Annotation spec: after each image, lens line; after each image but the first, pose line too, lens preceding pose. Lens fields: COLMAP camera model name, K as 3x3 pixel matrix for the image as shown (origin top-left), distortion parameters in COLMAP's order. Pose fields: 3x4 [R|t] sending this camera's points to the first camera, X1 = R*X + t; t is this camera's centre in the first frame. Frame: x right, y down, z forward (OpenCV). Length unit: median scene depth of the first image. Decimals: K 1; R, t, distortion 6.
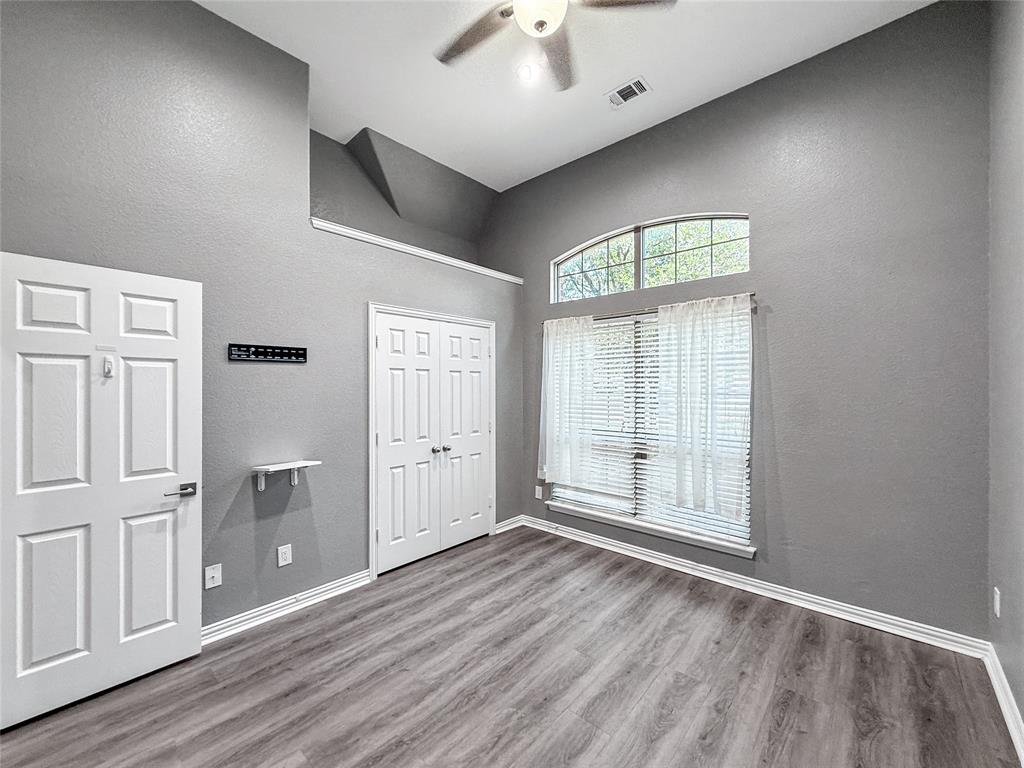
lens RADIAL K [[415.5, 0, 505.7], [0, 415.5, 388.3], [0, 0, 1]] dist [0.003958, 0.000536]
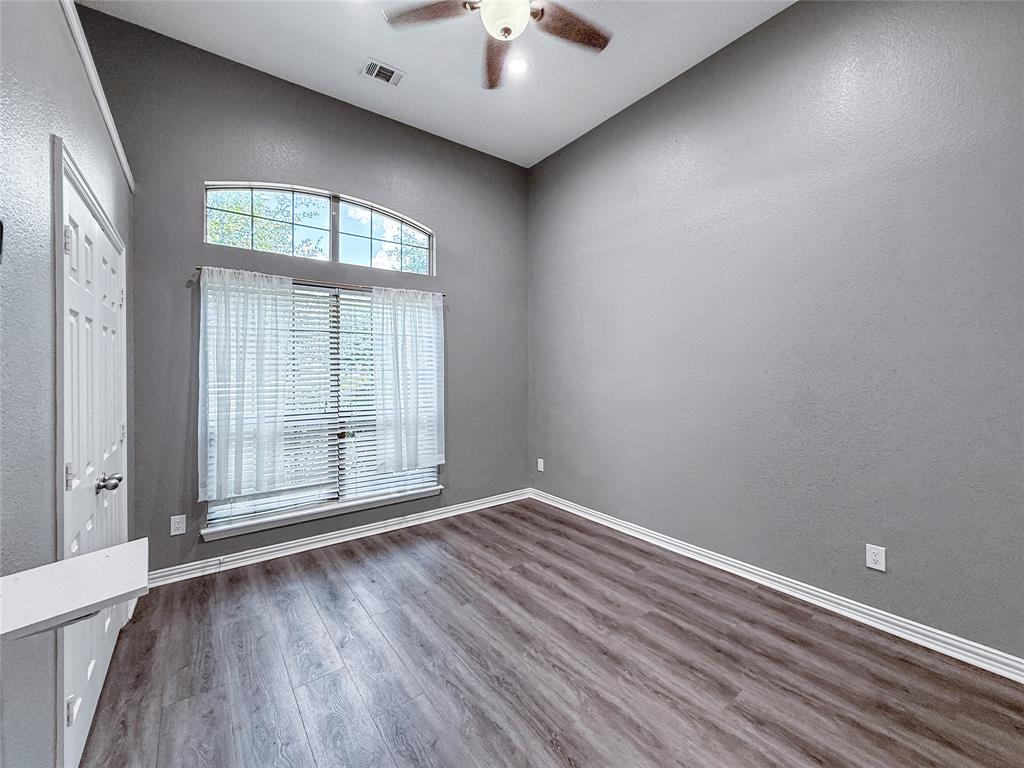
lens RADIAL K [[415.5, 0, 510.5], [0, 415.5, 373.8], [0, 0, 1]] dist [0.003958, 0.000536]
pose [[0.191549, -0.008484, 0.981446, -0.578481], [0.007720, 0.999945, 0.007138, 0.015937], [-0.981453, 0.006210, 0.191604, 0.453432]]
